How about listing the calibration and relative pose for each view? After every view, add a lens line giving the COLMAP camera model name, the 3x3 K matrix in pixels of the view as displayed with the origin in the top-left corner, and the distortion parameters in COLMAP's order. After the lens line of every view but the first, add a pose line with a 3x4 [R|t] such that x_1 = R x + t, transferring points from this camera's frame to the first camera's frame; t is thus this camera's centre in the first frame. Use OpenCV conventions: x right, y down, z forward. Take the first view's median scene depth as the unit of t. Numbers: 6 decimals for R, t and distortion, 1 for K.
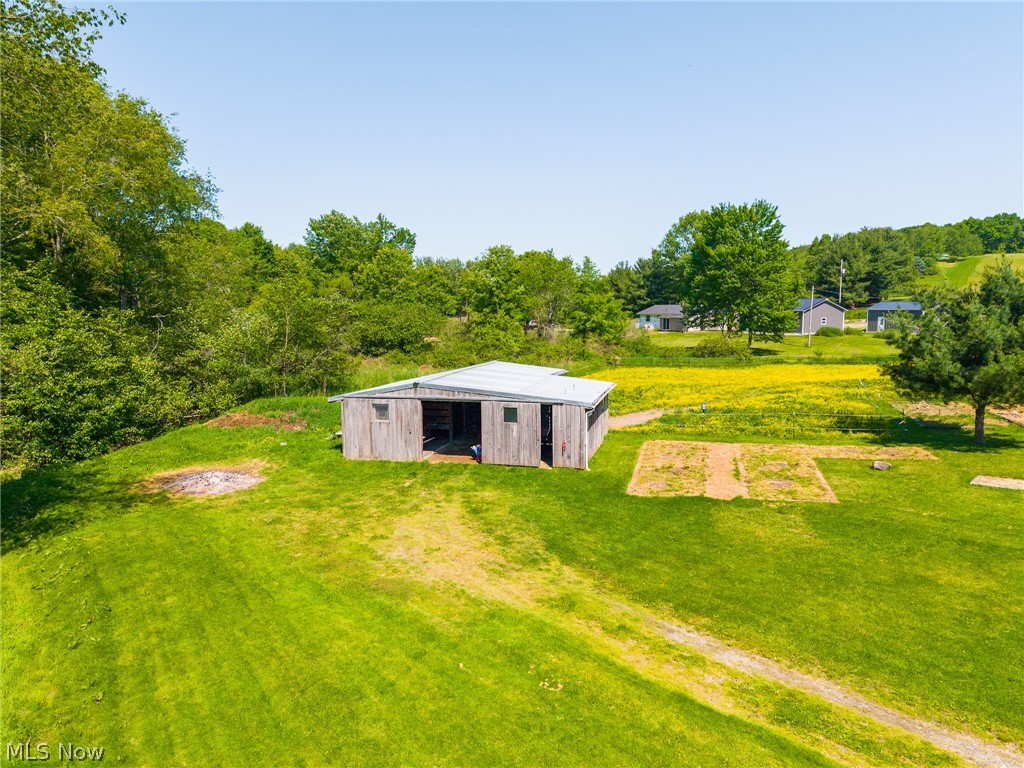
lens RADIAL K [[681.3, 0, 512.6], [0, 681.3, 388.4], [0, 0, 1]] dist [0.040842, -0.043624]
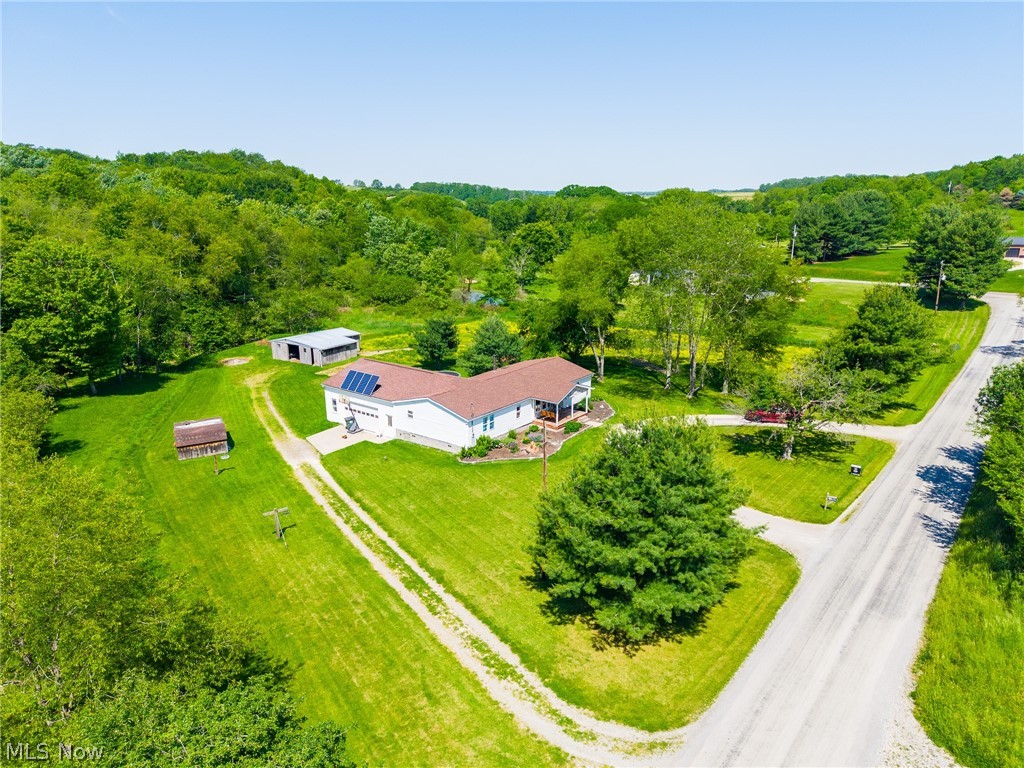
lens RADIAL K [[681.3, 0, 511.6], [0, 681.3, 401.4], [0, 0, 1]] dist [0.040842, -0.043624]
pose [[0.949971, 0.093647, -0.297969, 1.975530], [-0.042288, 0.983773, 0.174362, -0.343652], [0.309462, -0.153038, 0.938516, -1.935594]]
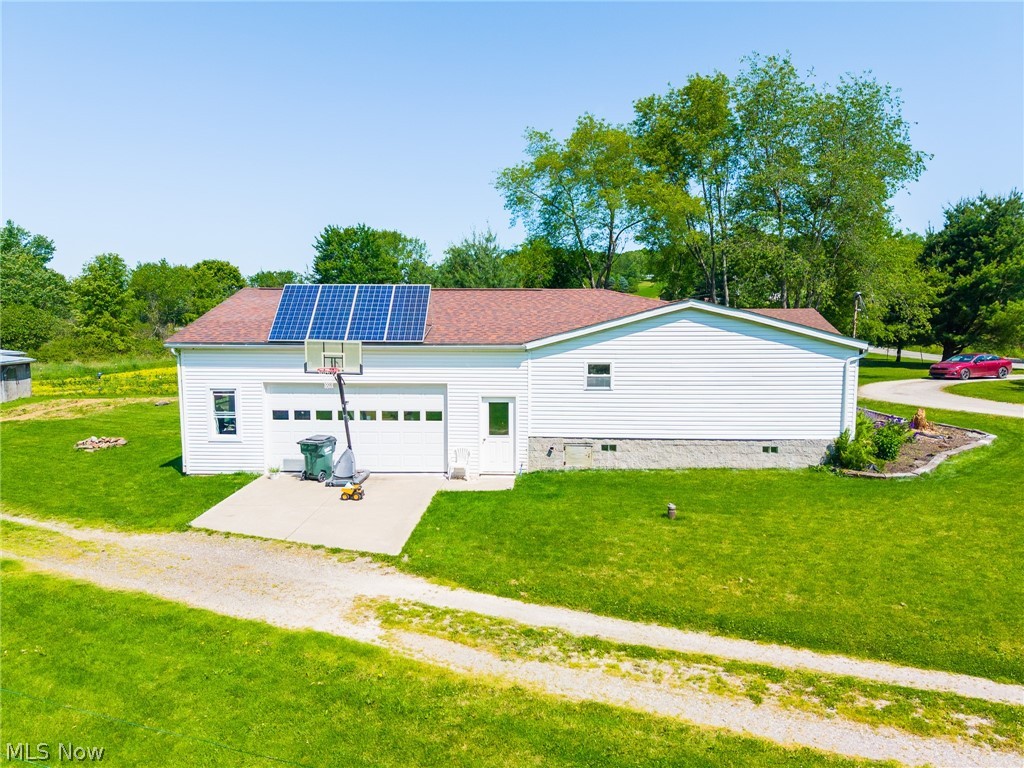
lens RADIAL K [[681.3, 0, 504.7], [0, 681.3, 395.1], [0, 0, 1]] dist [0.040842, -0.043624]
pose [[0.961188, -0.025438, 0.274718, 0.751447], [0.027899, 0.999598, -0.005054, 0.108743], [-0.274479, 0.012522, 0.961512, -0.626632]]
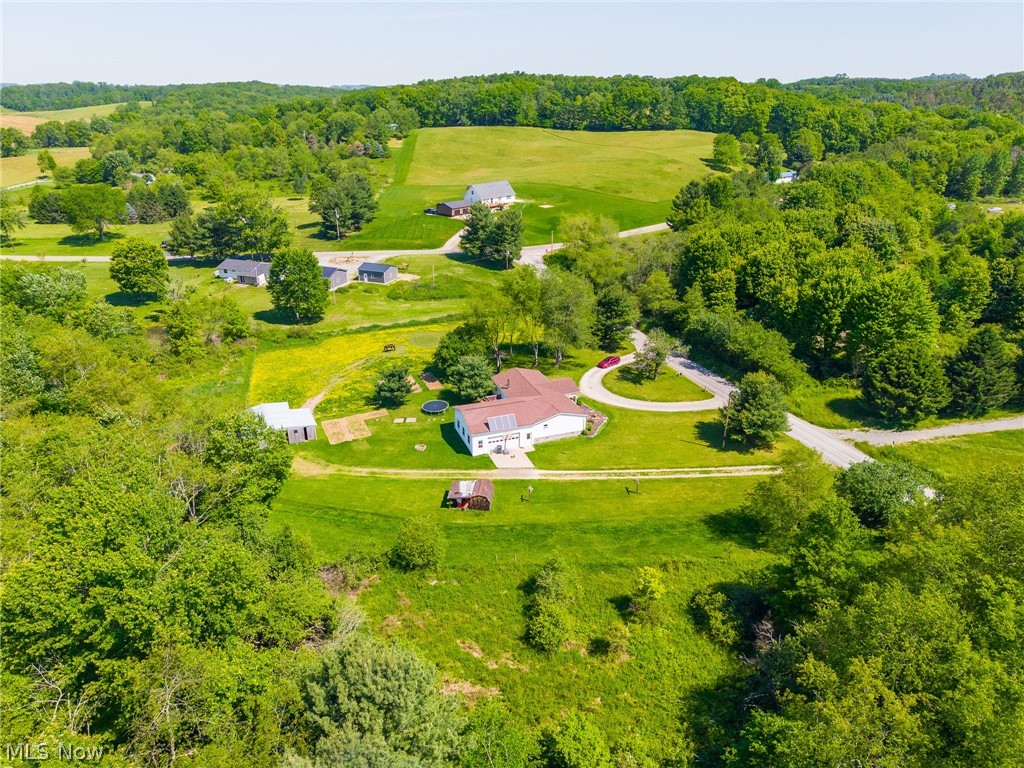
lens RADIAL K [[681.3, 0, 513.0], [0, 681.3, 381.8], [0, 0, 1]] dist [0.040842, -0.043624]
pose [[0.763551, -0.243552, 0.598057, -1.290378], [0.071823, 0.952431, 0.296169, -1.267455], [-0.641741, -0.183186, 0.744722, -2.632661]]
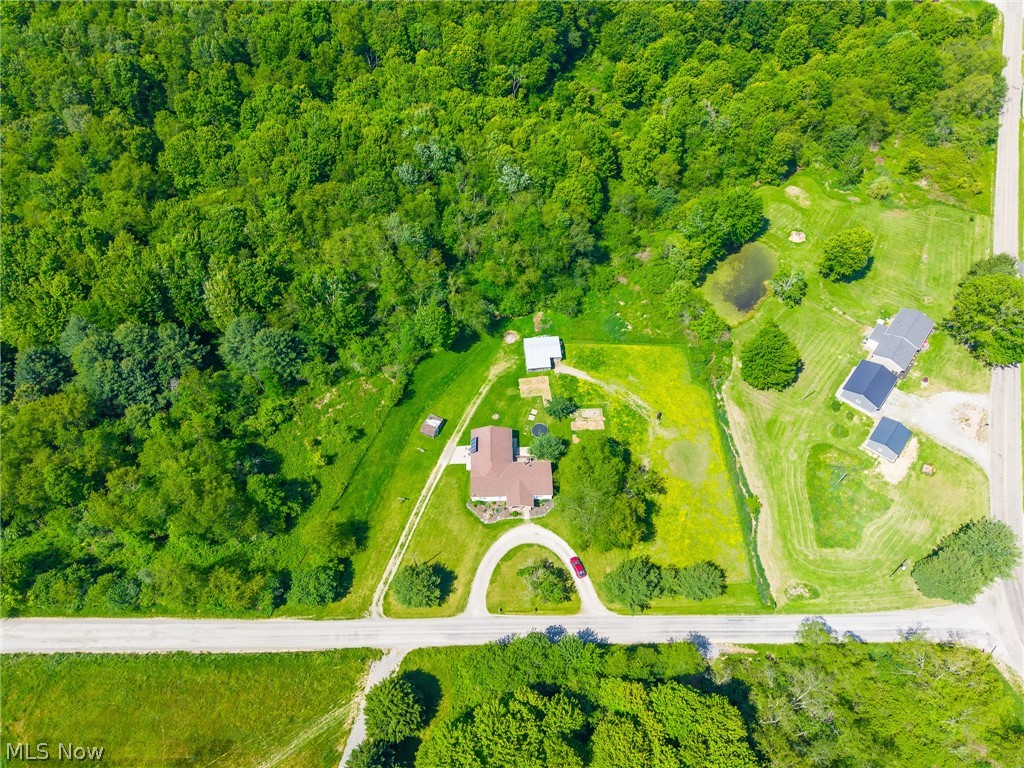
lens RADIAL K [[681.3, 0, 508.7], [0, 681.3, 386.5], [0, 0, 1]] dist [0.040842, -0.043624]
pose [[0.355430, 0.770904, -0.528561, 3.778996], [-0.092270, 0.591662, 0.800889, -5.311673], [0.930137, -0.235890, 0.281426, -1.240866]]
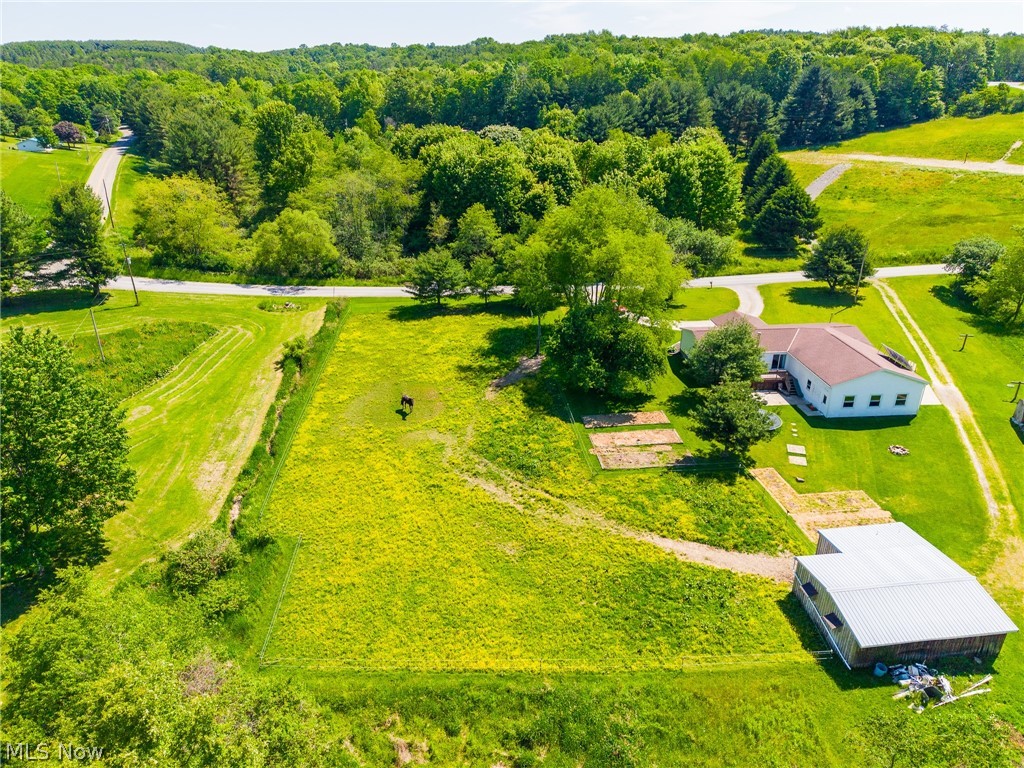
lens RADIAL K [[681.3, 0, 511.3], [0, 681.3, 388.5], [0, 0, 1]] dist [0.040842, -0.043624]
pose [[-0.407434, -0.365447, 0.836926, -0.878992], [0.114156, 0.888873, 0.443704, -1.234382], [-0.906071, 0.276321, -0.320439, 2.328547]]
